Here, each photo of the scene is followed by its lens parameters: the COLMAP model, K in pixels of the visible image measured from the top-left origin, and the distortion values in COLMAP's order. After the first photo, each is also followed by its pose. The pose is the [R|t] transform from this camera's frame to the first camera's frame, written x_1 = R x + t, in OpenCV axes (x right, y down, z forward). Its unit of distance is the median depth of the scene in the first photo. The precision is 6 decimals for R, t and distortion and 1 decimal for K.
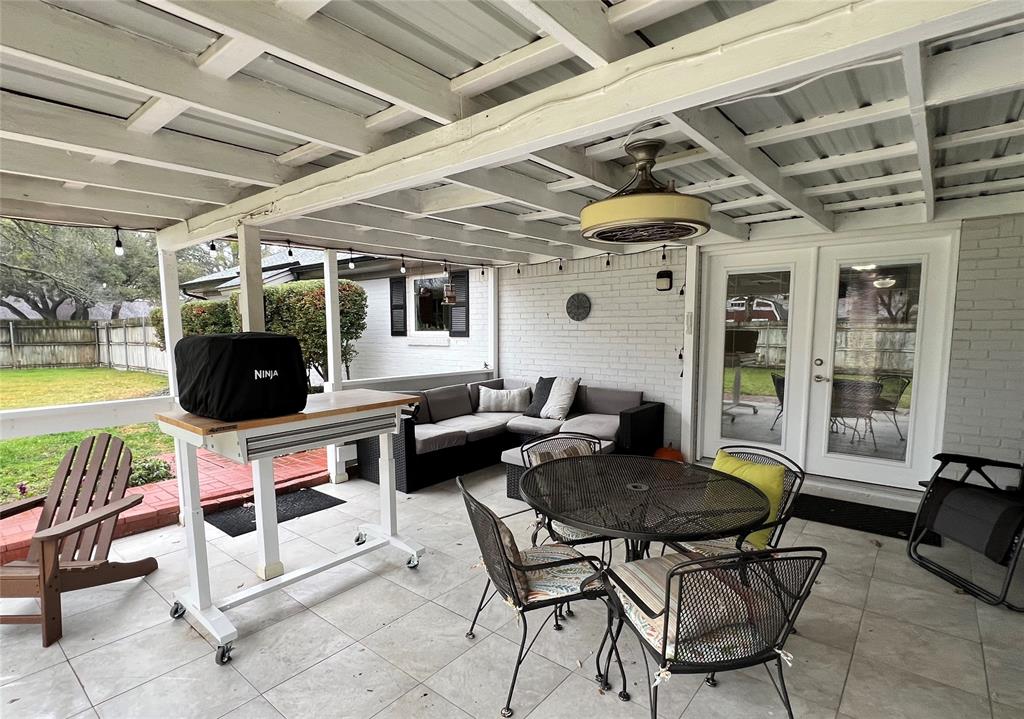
lens RADIAL K [[511.7, 0, 507.3], [0, 511.7, 381.7], [0, 0, 1]] dist [-0.001598, 0.000535]
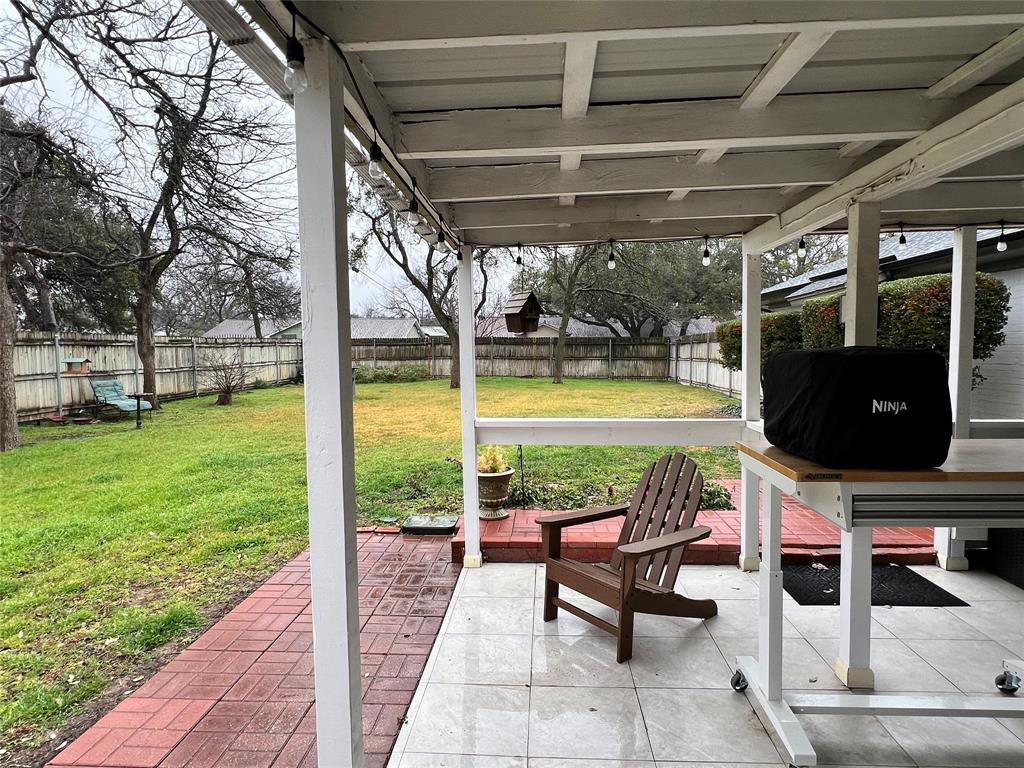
lens RADIAL K [[567.7, 0, 512.0], [0, 567.7, 384.0], [0, 0, 1]] dist [-0.002034, -0.000461]
pose [[0.595144, 0.051087, -0.801993, -0.110013], [-0.079165, 0.996850, 0.004753, -0.005854], [0.799710, 0.060661, 0.597314, 0.092446]]
